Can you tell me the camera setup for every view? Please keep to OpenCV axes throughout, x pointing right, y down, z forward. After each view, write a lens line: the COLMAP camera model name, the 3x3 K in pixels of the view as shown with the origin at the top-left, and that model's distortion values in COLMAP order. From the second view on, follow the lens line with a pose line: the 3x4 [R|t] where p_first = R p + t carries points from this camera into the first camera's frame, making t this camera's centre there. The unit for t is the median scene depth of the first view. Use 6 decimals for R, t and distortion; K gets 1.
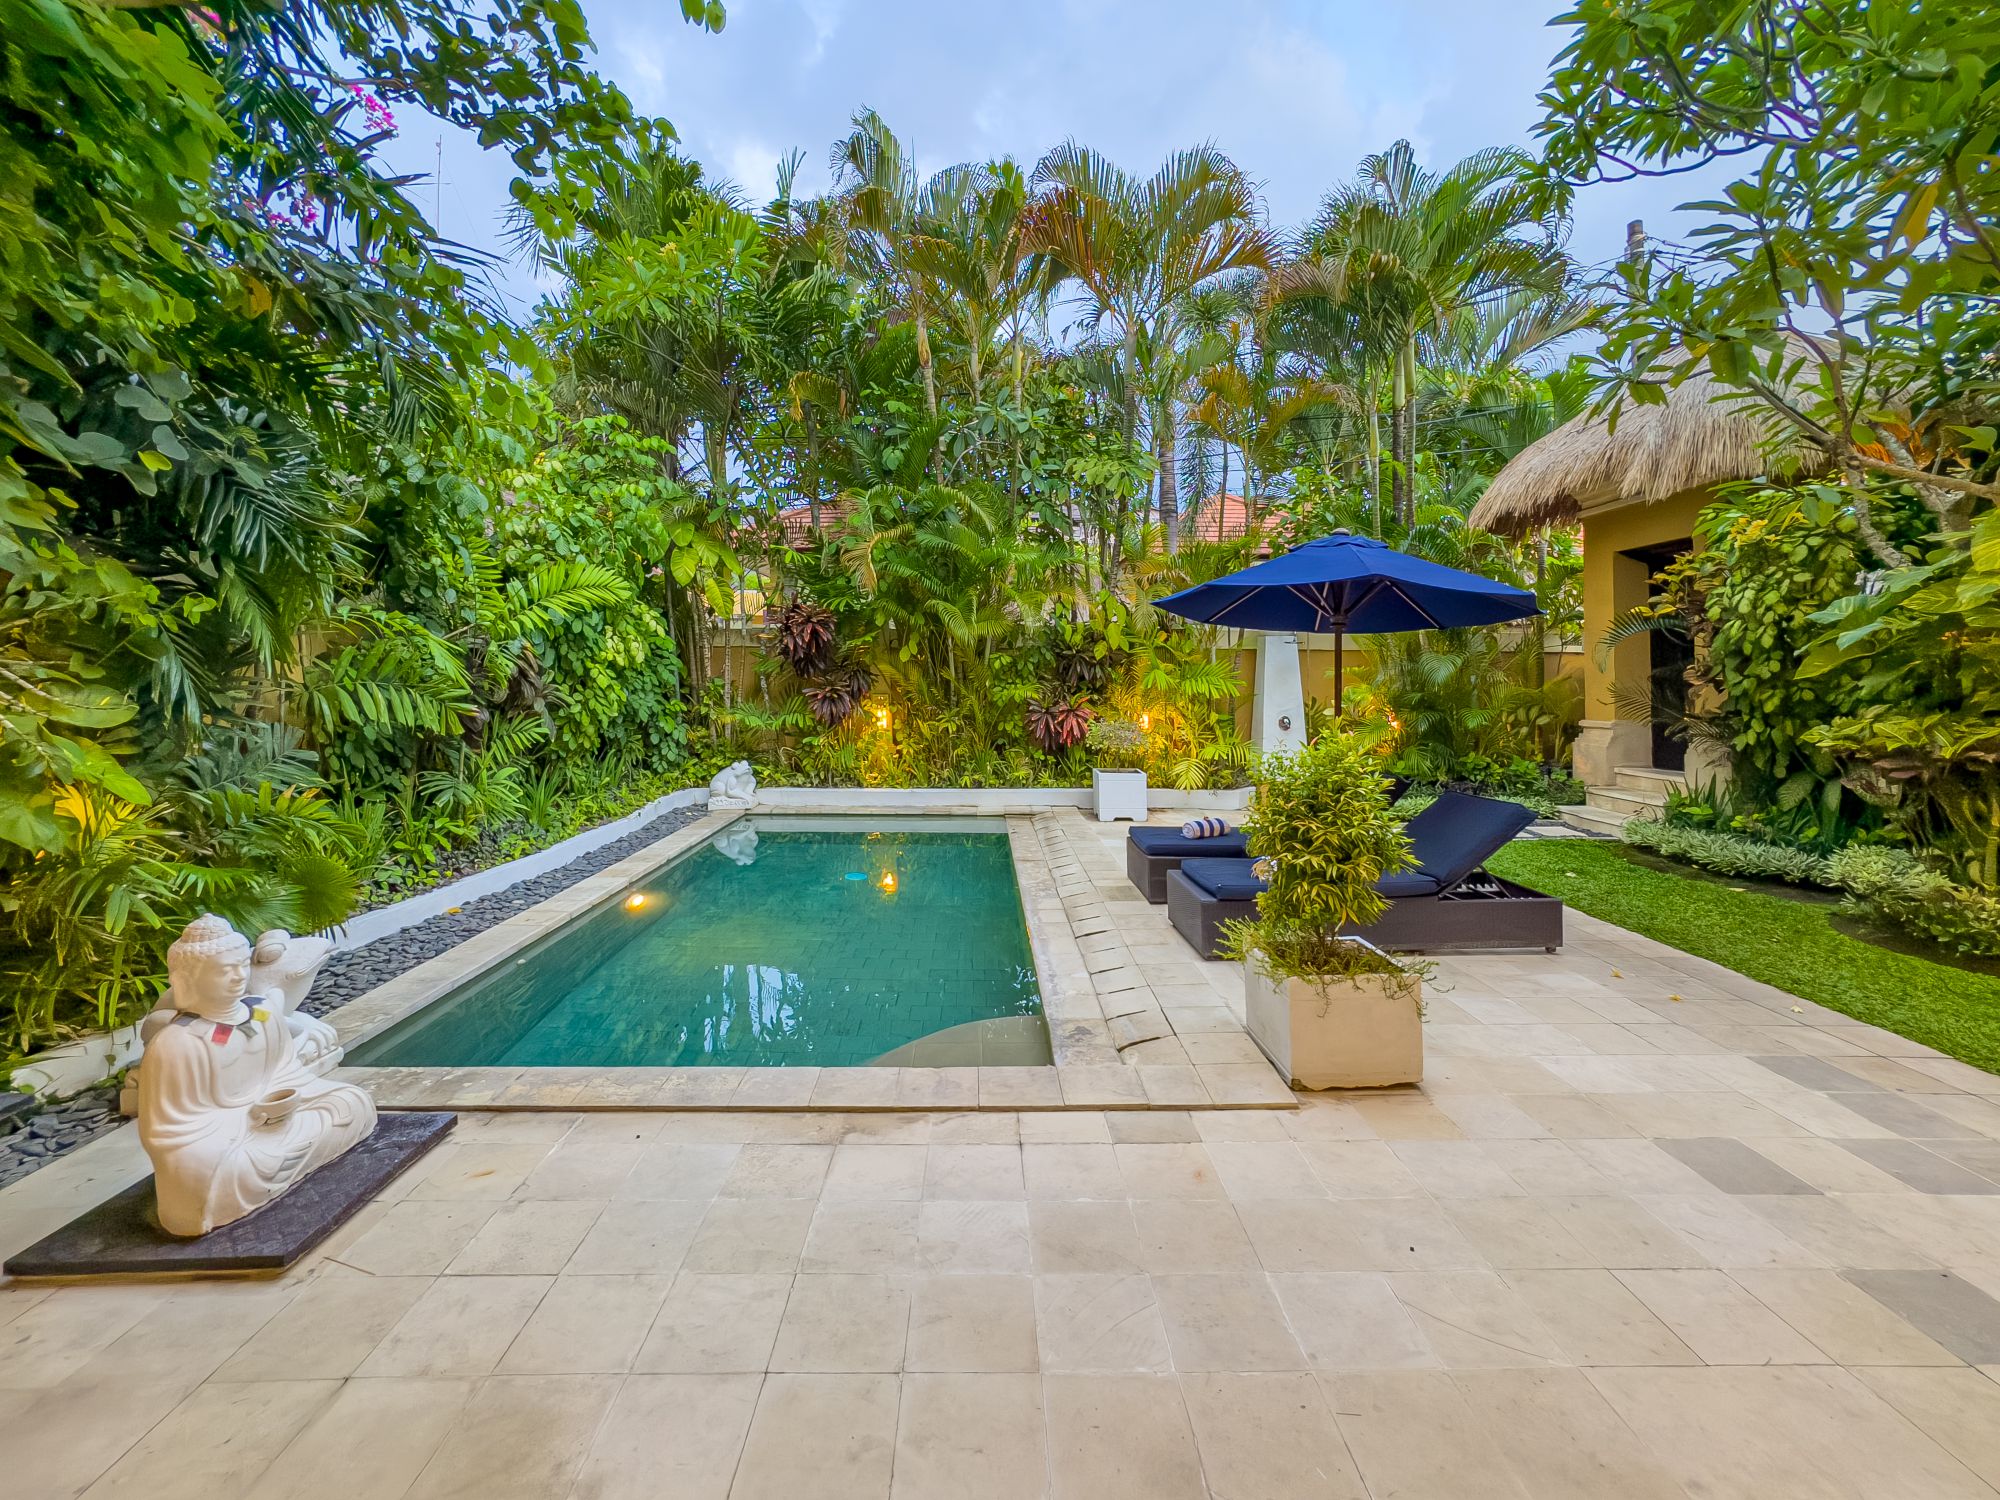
lens RADIAL K [[860.8, 0, 996.8], [0, 860.8, 713.5], [0, 0, 1]] dist [-0.013903, 0.000759]
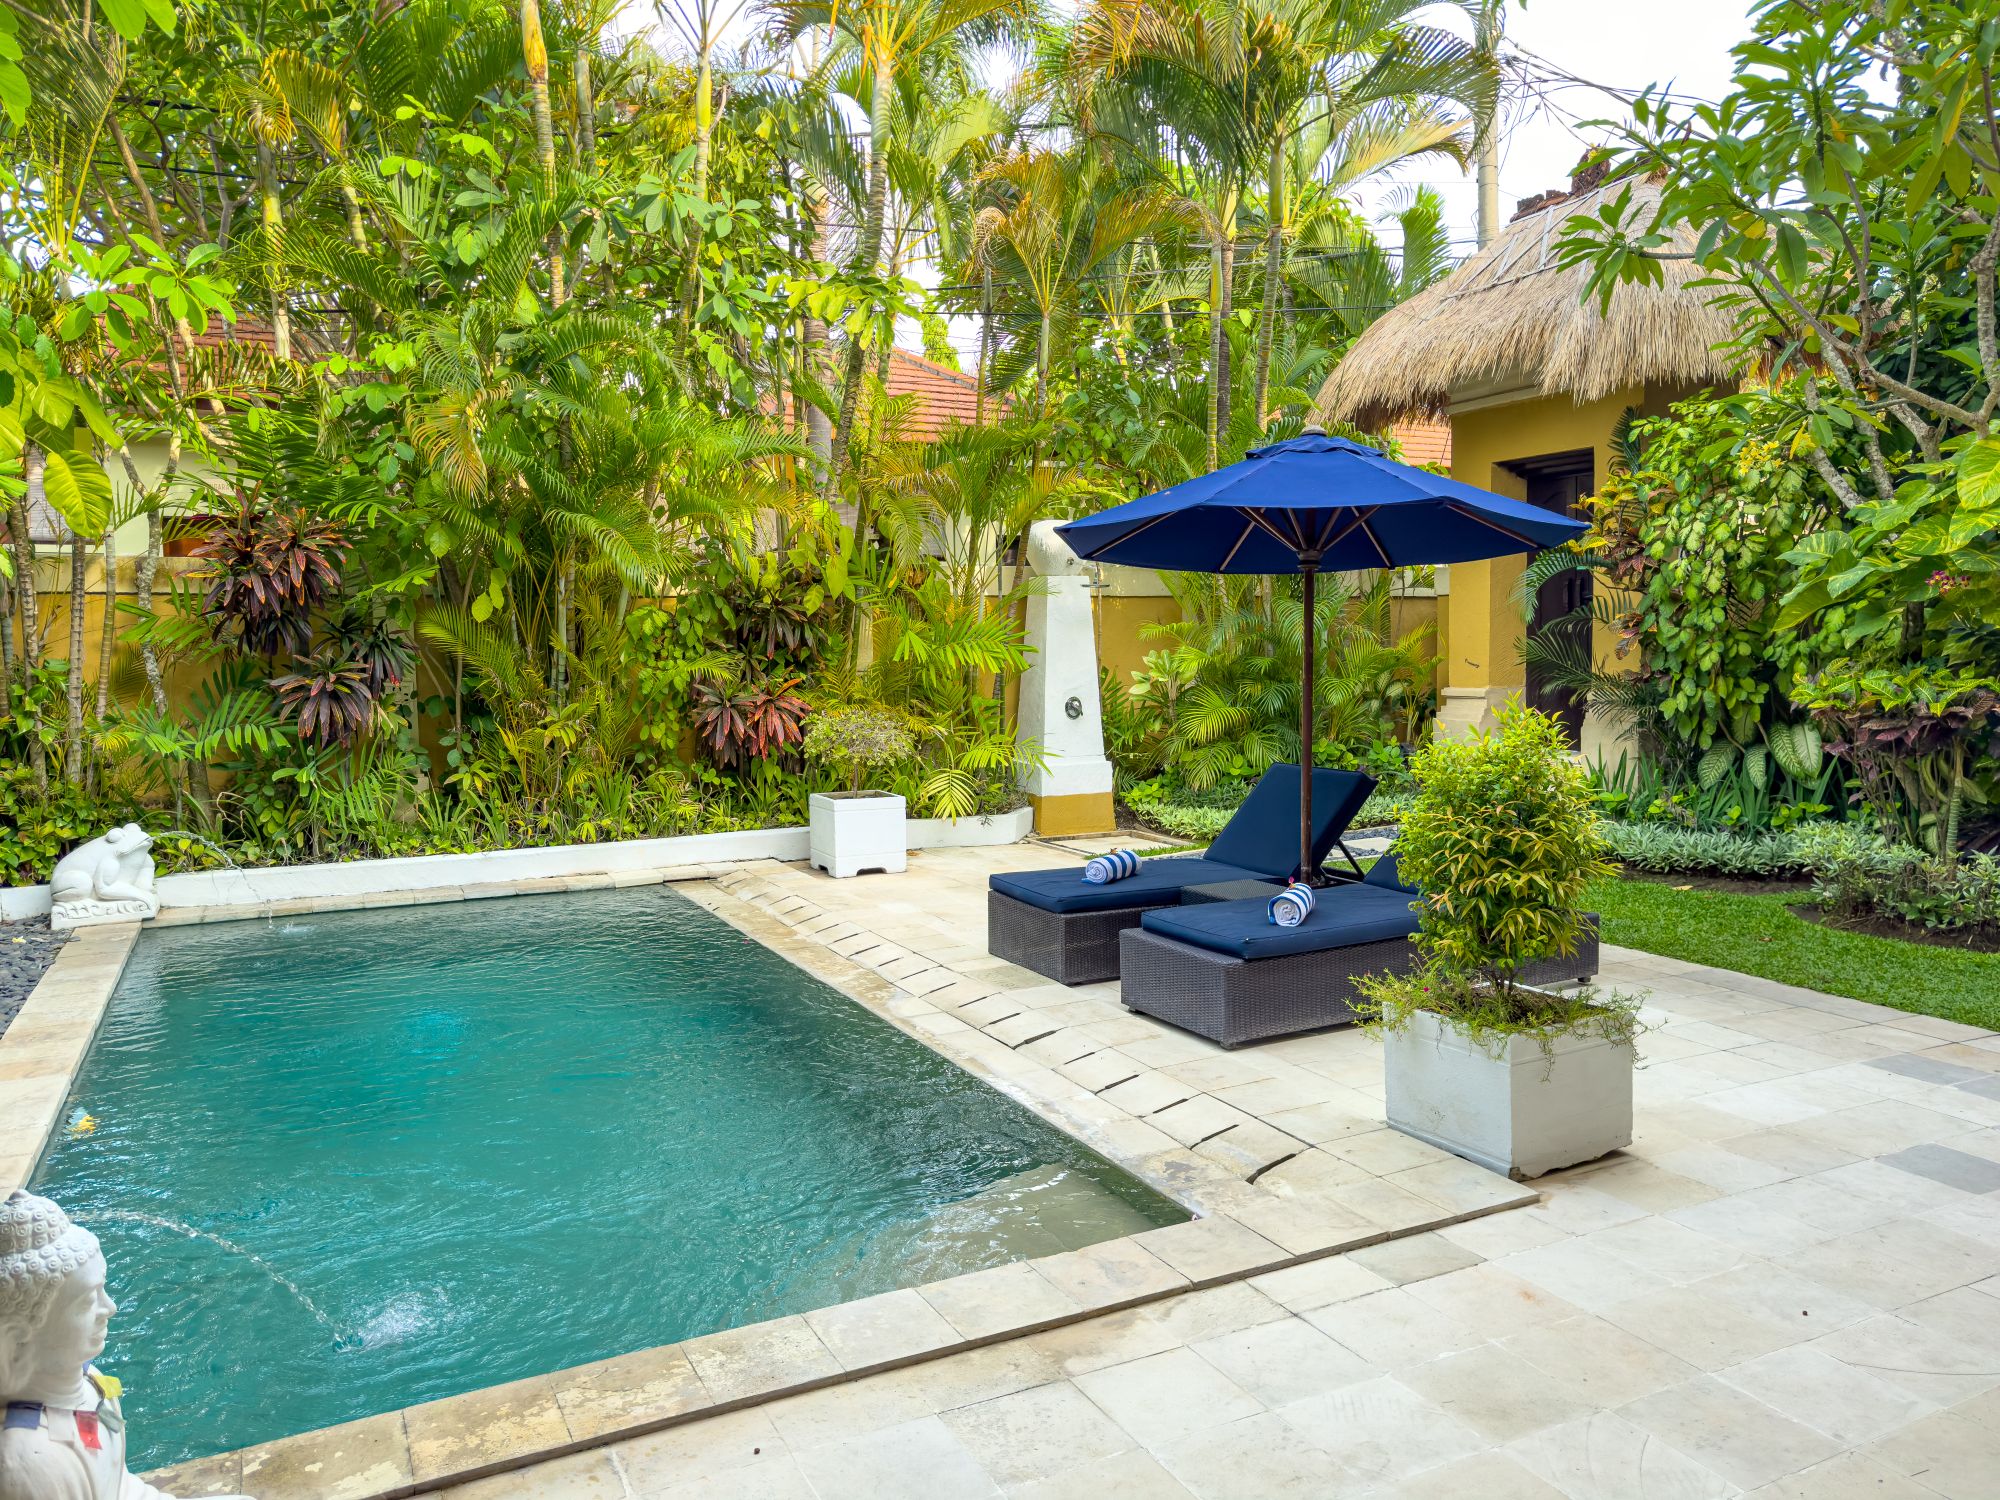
lens RADIAL K [[1456.5, 0, 1000.0], [0, 1456.5, 750.0], [0, 0, 1]] dist [-0.001822, -0.002177]
pose [[0.902155, -0.051193, 0.428364, -0.317891], [0.036610, 0.998437, 0.042218, -0.008898], [-0.429856, -0.022404, 0.902619, 0.018174]]
